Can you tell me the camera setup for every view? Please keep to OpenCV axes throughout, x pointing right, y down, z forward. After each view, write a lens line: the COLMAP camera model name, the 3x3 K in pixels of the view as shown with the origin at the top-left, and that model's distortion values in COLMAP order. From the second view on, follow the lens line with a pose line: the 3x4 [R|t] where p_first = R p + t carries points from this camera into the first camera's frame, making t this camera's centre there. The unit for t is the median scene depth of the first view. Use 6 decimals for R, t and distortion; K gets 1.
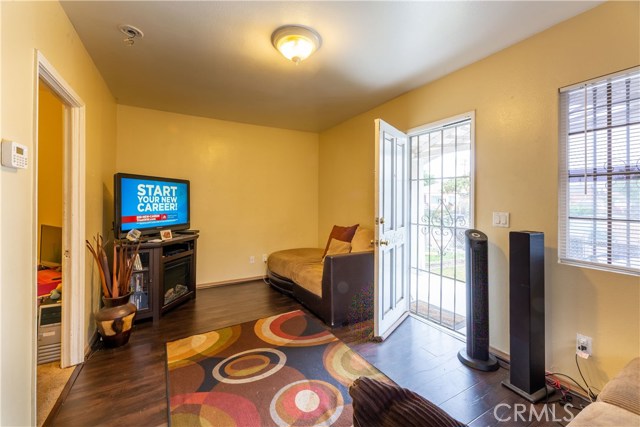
lens RADIAL K [[262.5, 0, 318.6], [0, 262.5, 200.3], [0, 0, 1]] dist [0.000157, 0.000066]
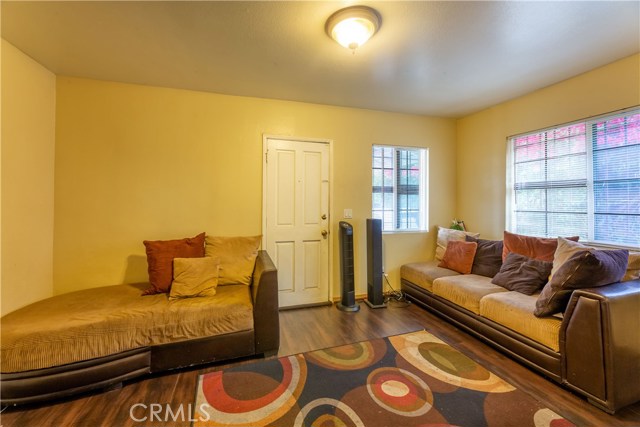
lens RADIAL K [[262.5, 0, 318.6], [0, 262.5, 200.3], [0, 0, 1]] dist [0.000157, 0.000066]
pose [[0.204516, 0.003493, 0.978857, -0.921028], [-0.002367, 0.999992, -0.003074, -0.002069], [-0.978860, -0.001689, 0.204523, 0.862694]]
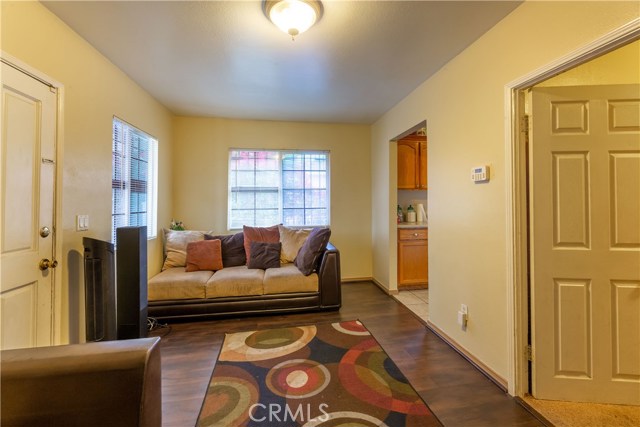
lens RADIAL K [[262.5, 0, 318.6], [0, 262.5, 200.3], [0, 0, 1]] dist [0.000157, 0.000066]
pose [[-0.940893, 0.001567, 0.338701, -0.407894], [-0.000532, 0.999981, -0.006106, 0.000038], [-0.338705, -0.005925, -0.940874, 1.616566]]
